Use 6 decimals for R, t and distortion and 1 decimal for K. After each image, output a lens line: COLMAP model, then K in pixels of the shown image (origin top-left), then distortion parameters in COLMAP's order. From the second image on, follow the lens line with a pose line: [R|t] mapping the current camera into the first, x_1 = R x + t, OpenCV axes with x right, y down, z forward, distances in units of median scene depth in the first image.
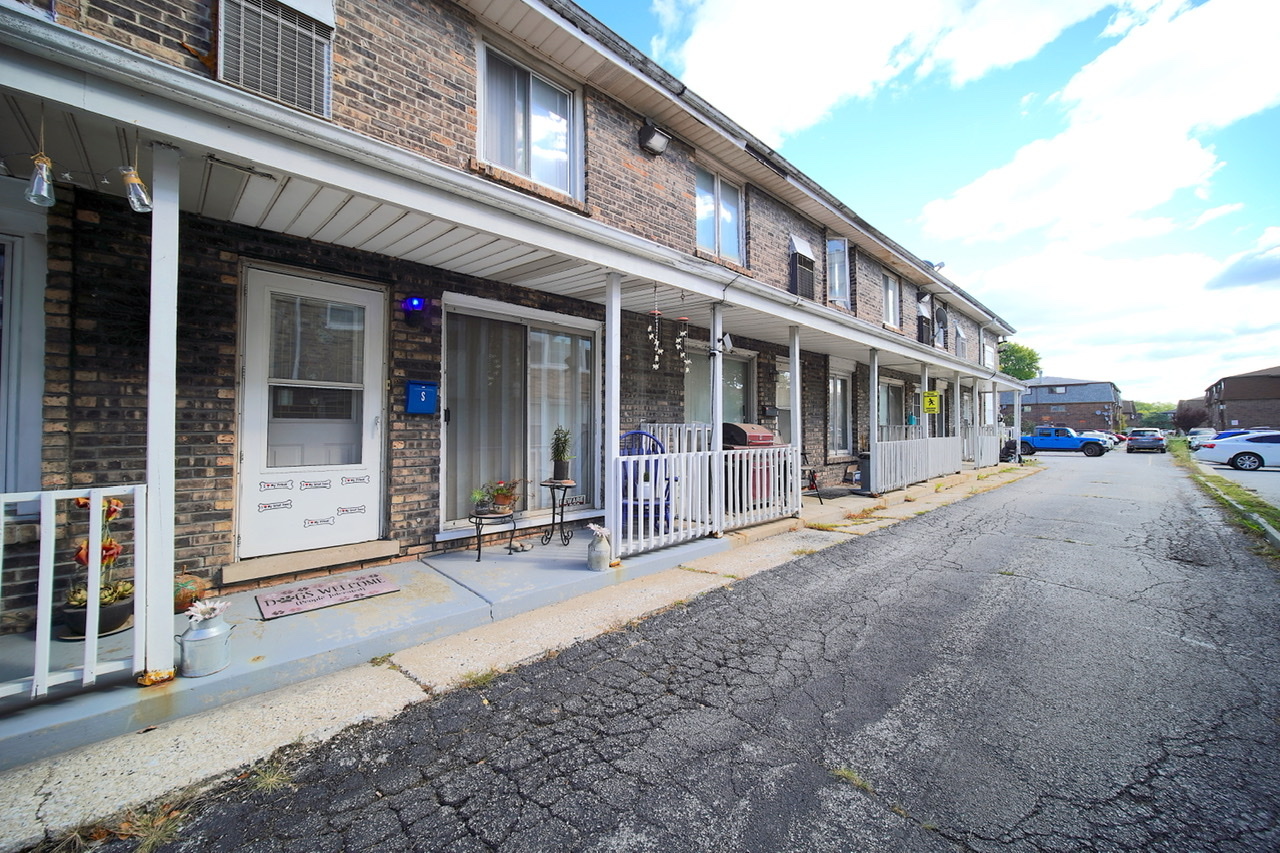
lens RADIAL K [[506.1, 0, 636.0], [0, 506.1, 416.1], [0, 0, 1]] dist [0.000792, -0.001648]
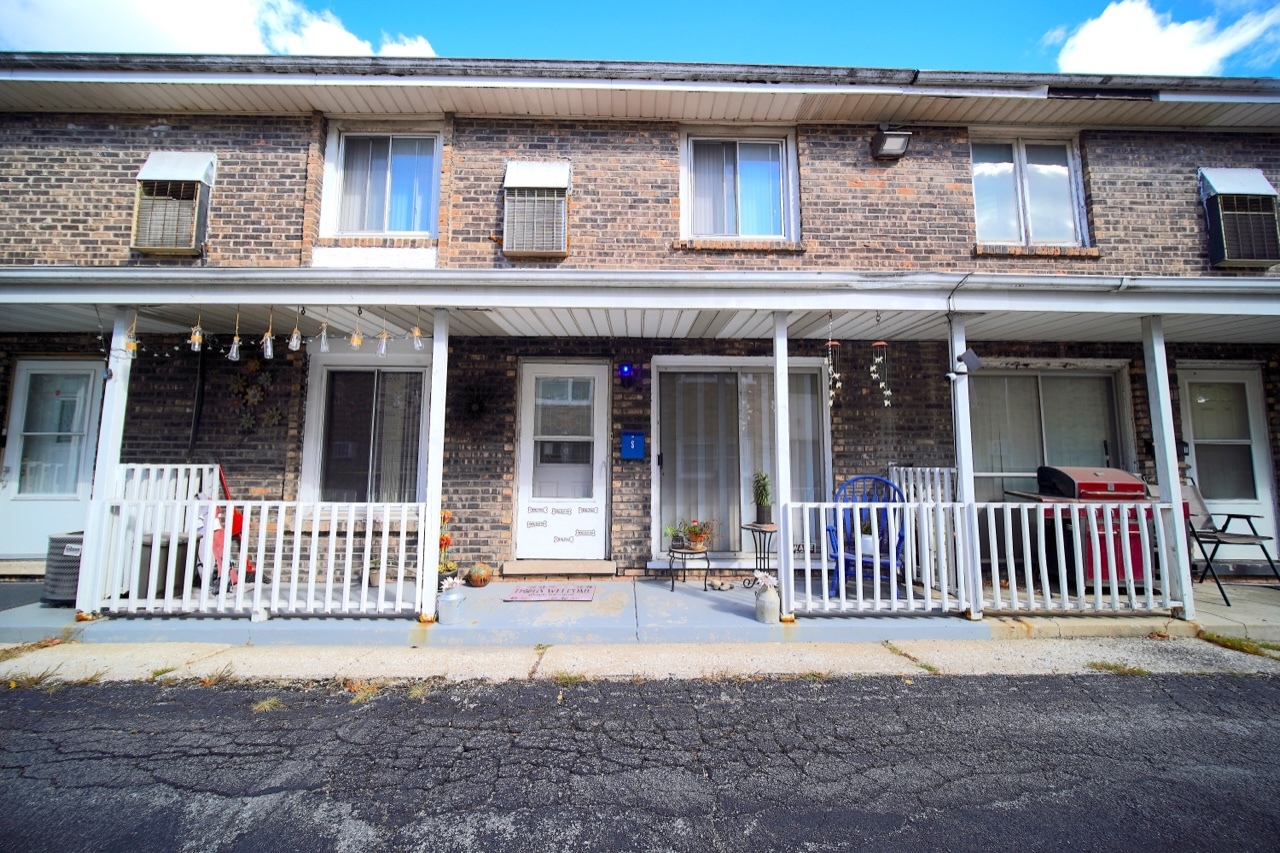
lens RADIAL K [[506.1, 0, 636.0], [0, 506.1, 416.1], [0, 0, 1]] dist [0.000792, -0.001648]
pose [[0.726386, -0.066048, -0.684106, 0.422221], [0.011381, 0.996391, -0.084114, -0.003912], [0.687192, 0.053314, 0.724517, 0.119483]]
